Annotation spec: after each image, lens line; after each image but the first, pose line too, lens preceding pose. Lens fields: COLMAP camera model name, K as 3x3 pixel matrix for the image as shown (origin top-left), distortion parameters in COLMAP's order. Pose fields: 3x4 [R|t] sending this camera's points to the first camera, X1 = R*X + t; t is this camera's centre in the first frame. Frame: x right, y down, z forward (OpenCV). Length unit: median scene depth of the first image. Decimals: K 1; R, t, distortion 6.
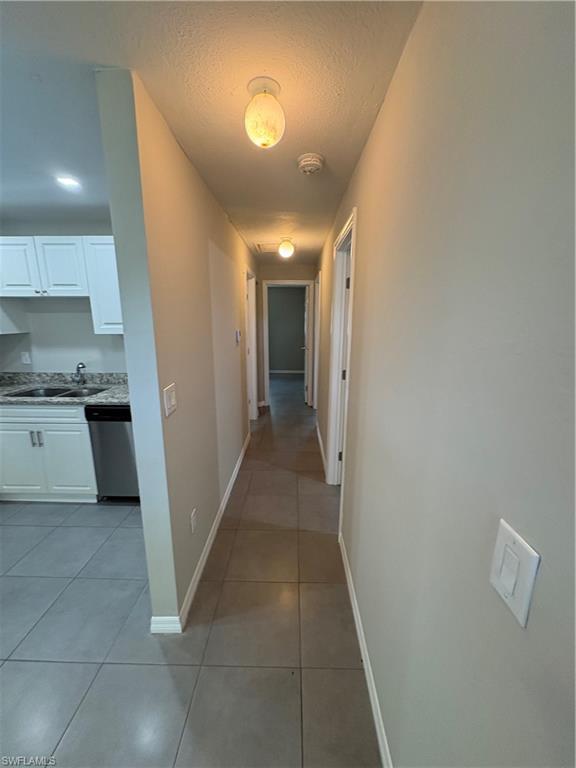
lens RADIAL K [[306.6, 0, 288.0], [0, 306.6, 384.0], [0, 0, 1]] dist [-0.000827, 0.000153]
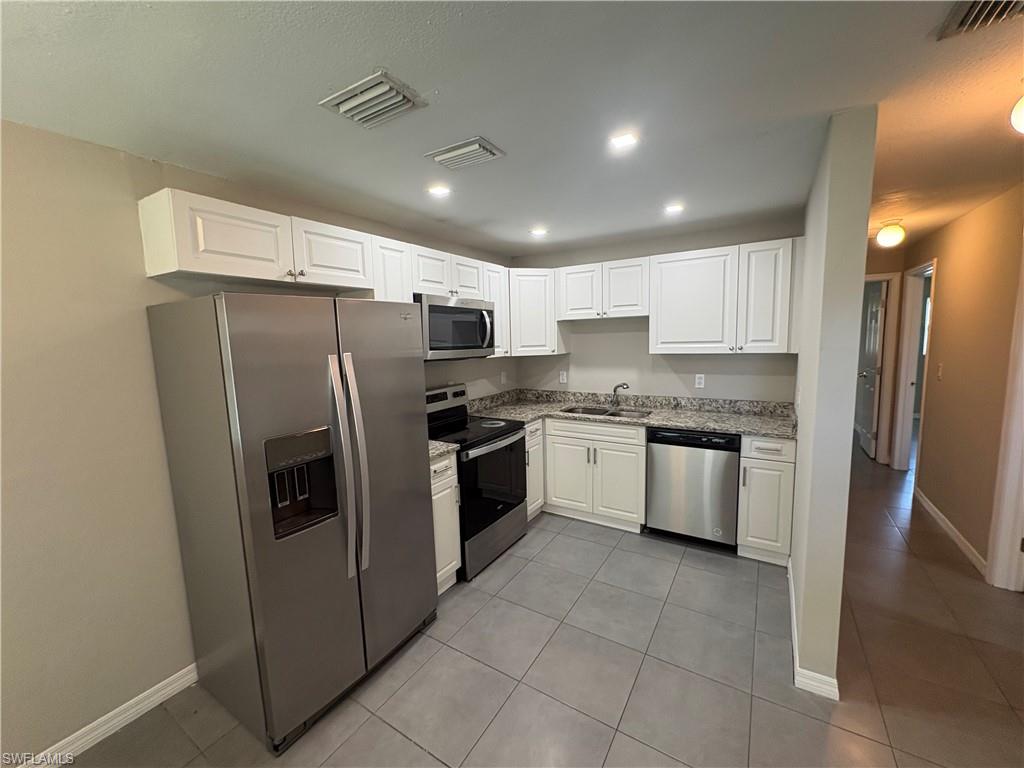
lens RADIAL K [[408.7, 0, 512.0], [0, 408.7, 384.0], [0, 0, 1]] dist [-0.000827, 0.000153]
pose [[0.857200, 0.031415, -0.514025, -0.341533], [-0.078051, 0.994532, -0.069378, 0.054410], [0.509035, 0.099591, 0.854965, -0.306368]]
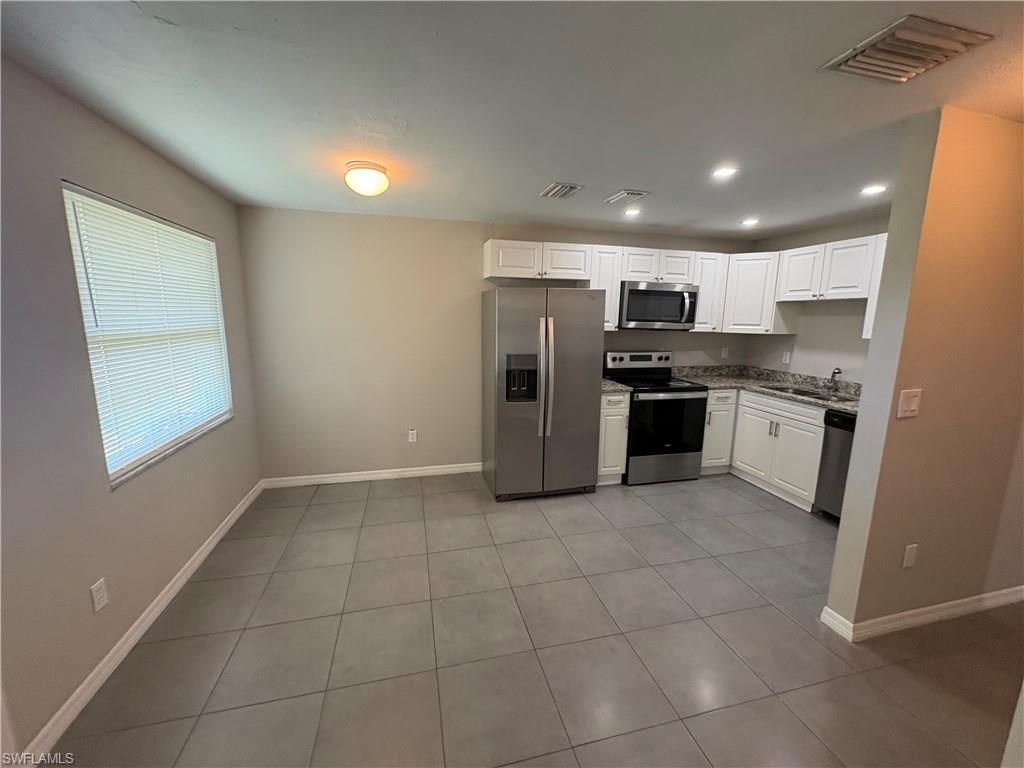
lens RADIAL K [[408.7, 0, 512.0], [0, 408.7, 384.0], [0, 0, 1]] dist [-0.000827, 0.000153]
pose [[0.264252, 0.160161, -0.951062, 0.280080], [-0.219413, 0.970240, 0.102427, 0.074969], [0.939164, 0.181609, 0.291529, -0.318192]]
